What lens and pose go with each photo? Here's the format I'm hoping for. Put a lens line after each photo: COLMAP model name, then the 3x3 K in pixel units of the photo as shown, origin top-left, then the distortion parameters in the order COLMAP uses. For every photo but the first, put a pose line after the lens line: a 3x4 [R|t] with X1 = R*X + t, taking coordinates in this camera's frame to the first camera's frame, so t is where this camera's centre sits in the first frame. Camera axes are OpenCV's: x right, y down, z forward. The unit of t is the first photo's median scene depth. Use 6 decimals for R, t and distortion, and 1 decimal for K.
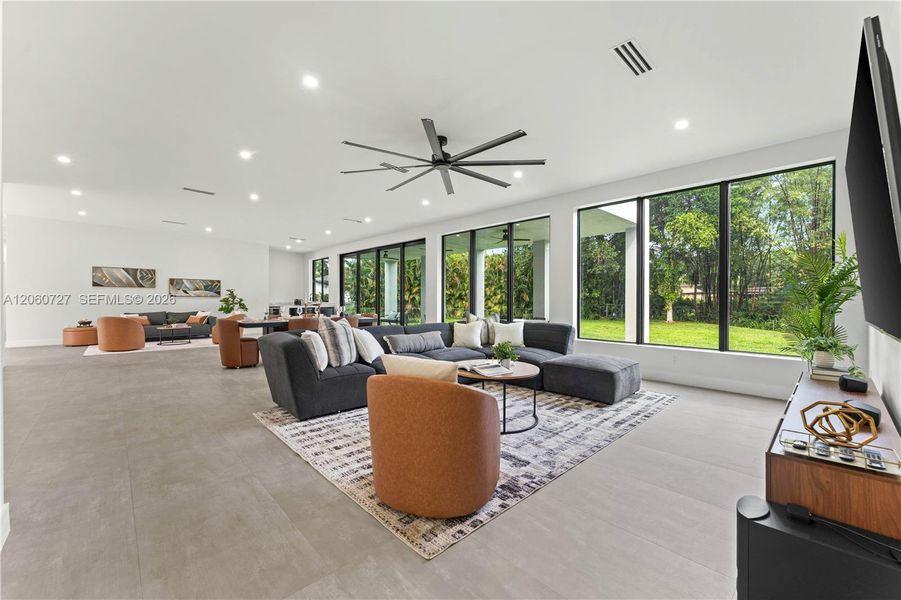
lens RADIAL K [[361.1, 0, 452.4], [0, 361.1, 300.8], [0, 0, 1]] dist [-0.000862, -0.000034]
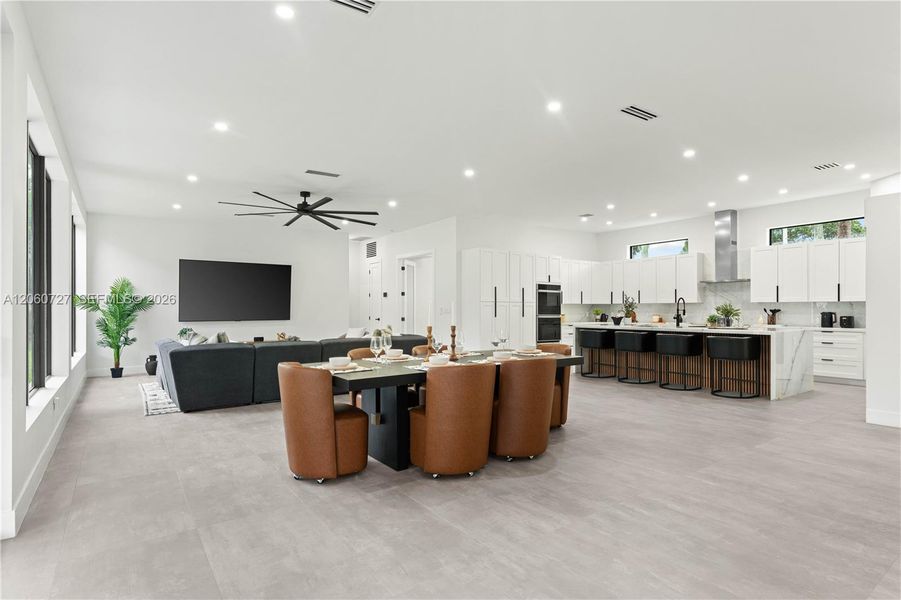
lens RADIAL K [[465.1, 0, 454.2], [0, 465.1, 309.3], [0, 0, 1]] dist [-0.000438, 0.000065]
pose [[-0.992231, -0.000322, 0.124409, -0.325162], [0.000320, 0.999987, 0.005138, -0.011739], [-0.124409, 0.005137, -0.992218, 1.082367]]
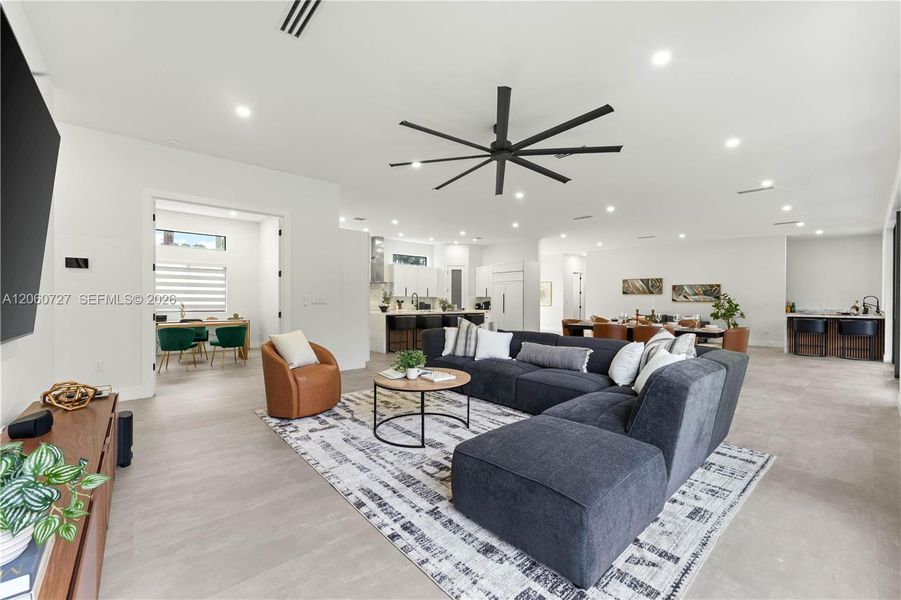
lens RADIAL K [[361.1, 0, 452.4], [0, 361.1, 300.8], [0, 0, 1]] dist [-0.000862, -0.000034]
pose [[-0.038337, -0.004041, -0.999257, 0.359320], [-0.009196, 0.999951, -0.003691, -0.004081], [0.999223, 0.009048, -0.038372, 0.377393]]
